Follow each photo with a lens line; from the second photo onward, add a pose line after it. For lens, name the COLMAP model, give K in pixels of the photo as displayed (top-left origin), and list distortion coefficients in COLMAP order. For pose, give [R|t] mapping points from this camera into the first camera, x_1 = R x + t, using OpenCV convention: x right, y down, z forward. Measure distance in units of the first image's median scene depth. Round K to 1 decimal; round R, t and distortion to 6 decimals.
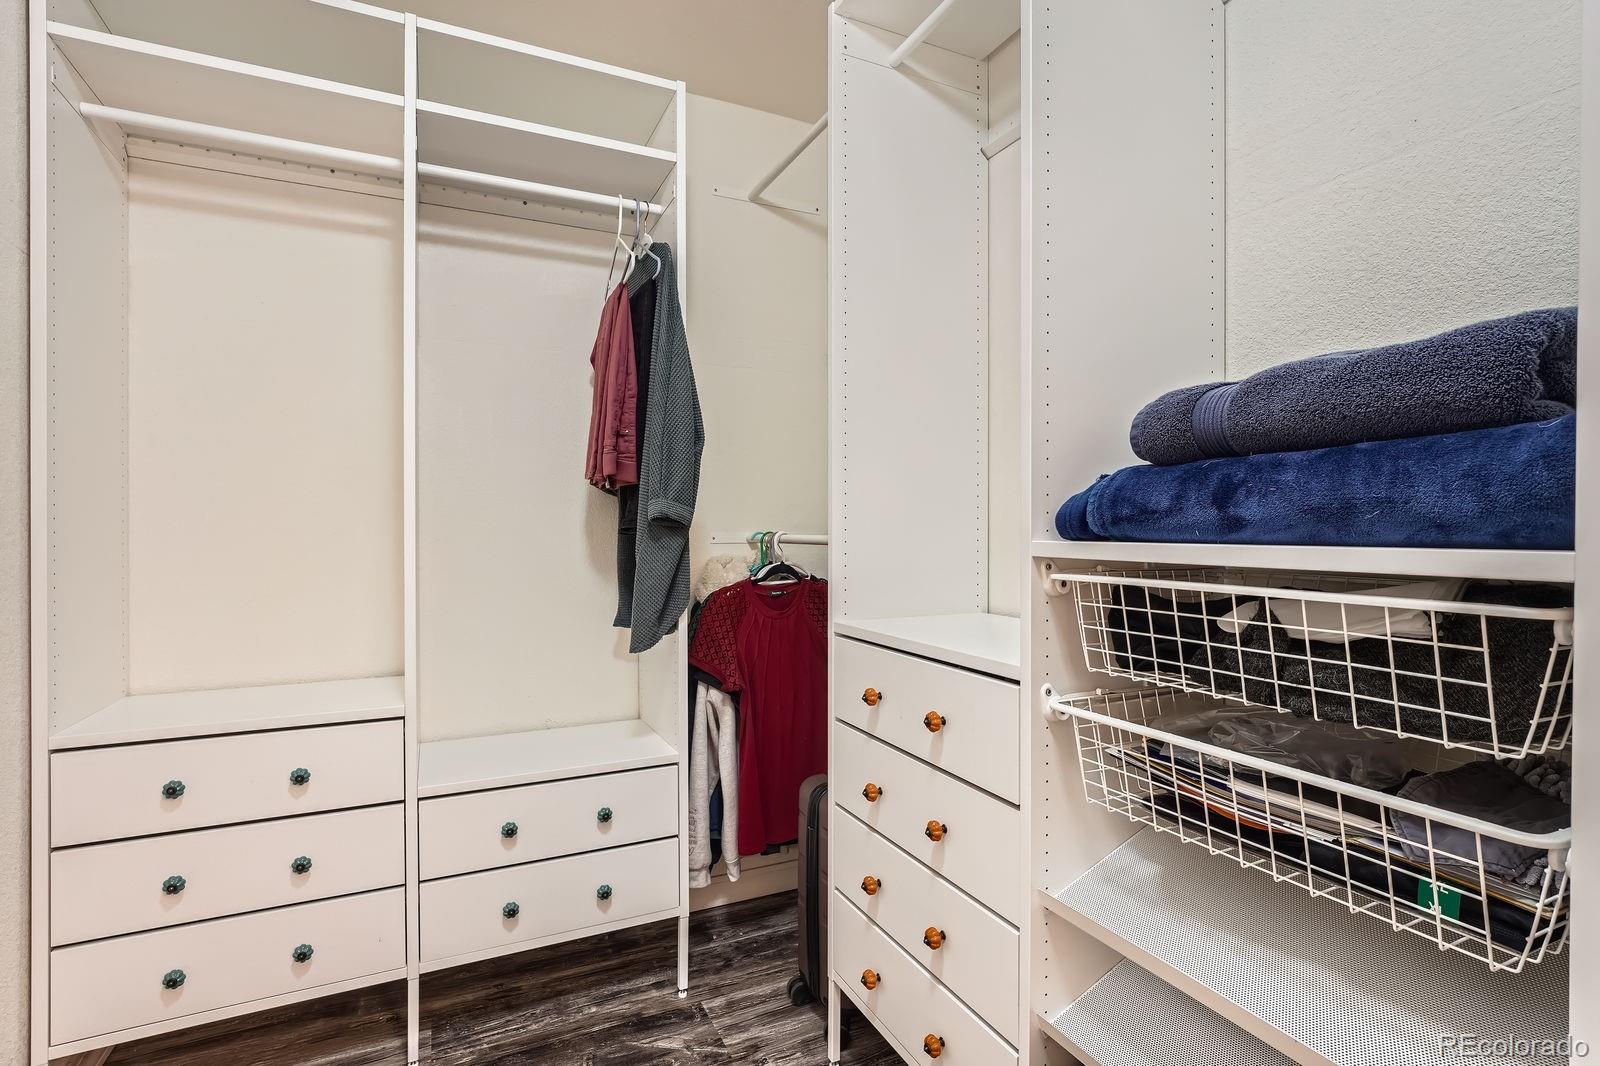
lens RADIAL K [[779.5, 0, 797.1], [0, 779.5, 533.4], [0, 0, 1]] dist [-0.012479, -0.000144]
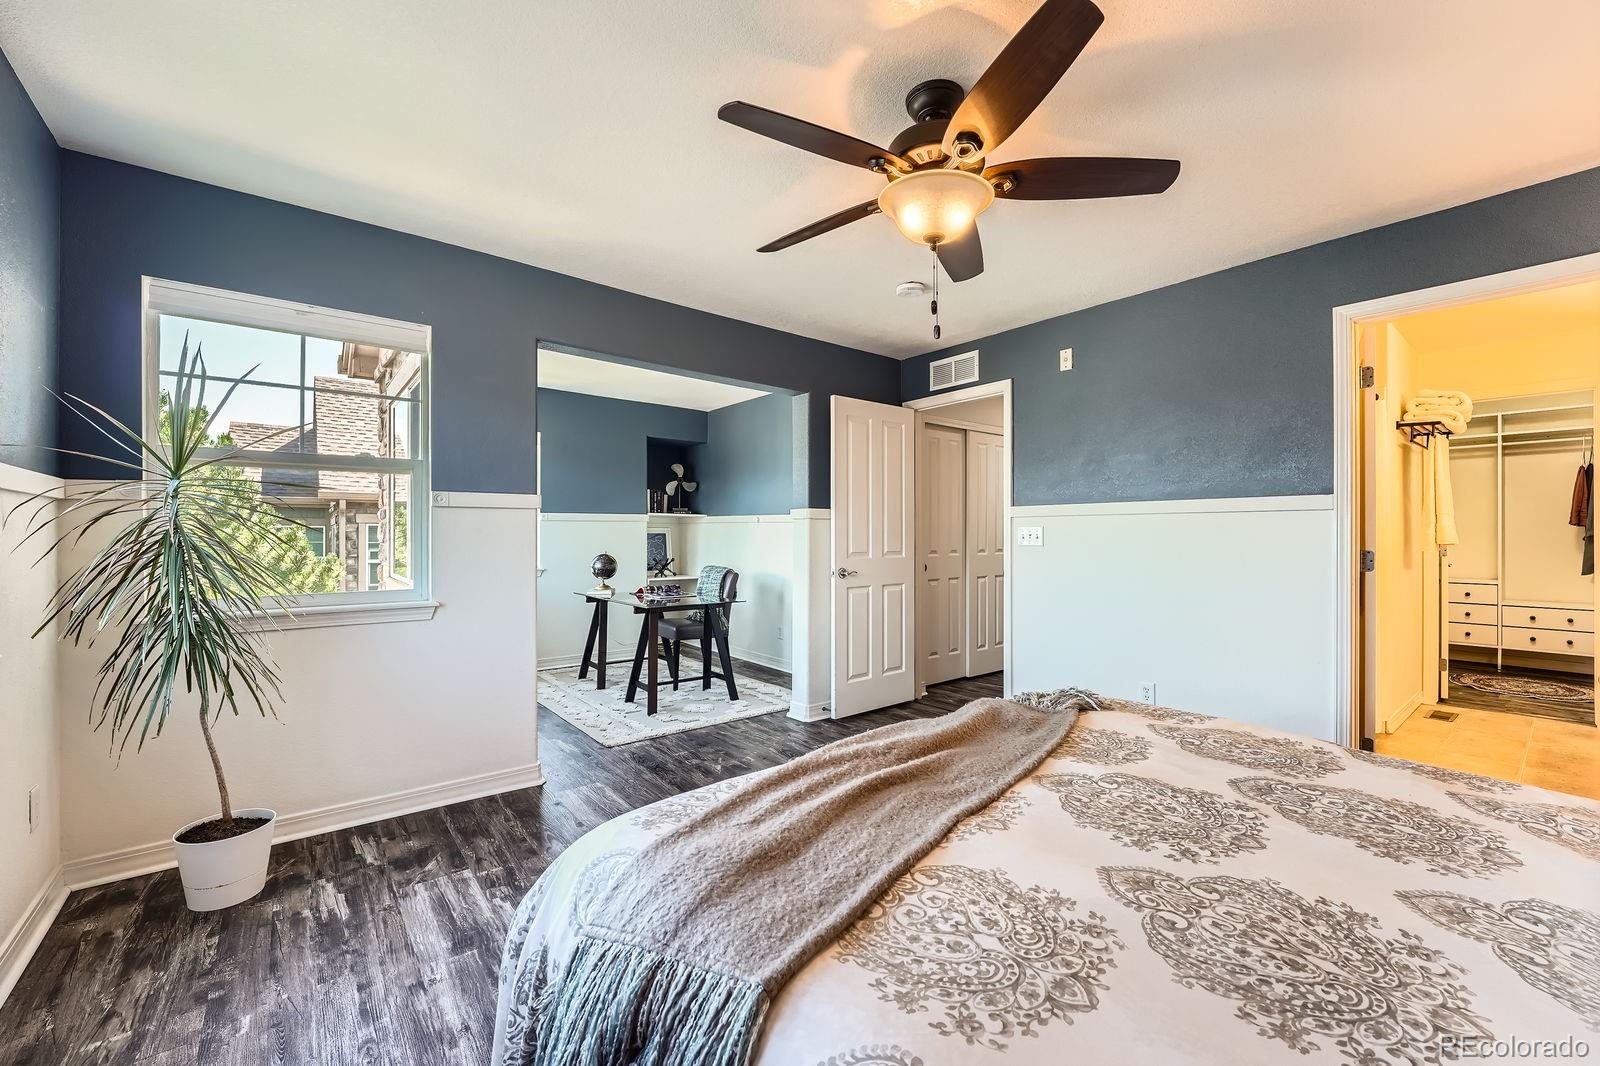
lens RADIAL K [[653.0, 0, 807.0], [0, 653.0, 535.2], [0, 0, 1]] dist [-0.007984, -0.001628]
pose [[0.258902, -0.001378, -0.965903, 1.597958], [-0.000074, 0.999999, -0.001447, -0.021450], [0.965904, 0.000446, 0.258901, -2.952639]]
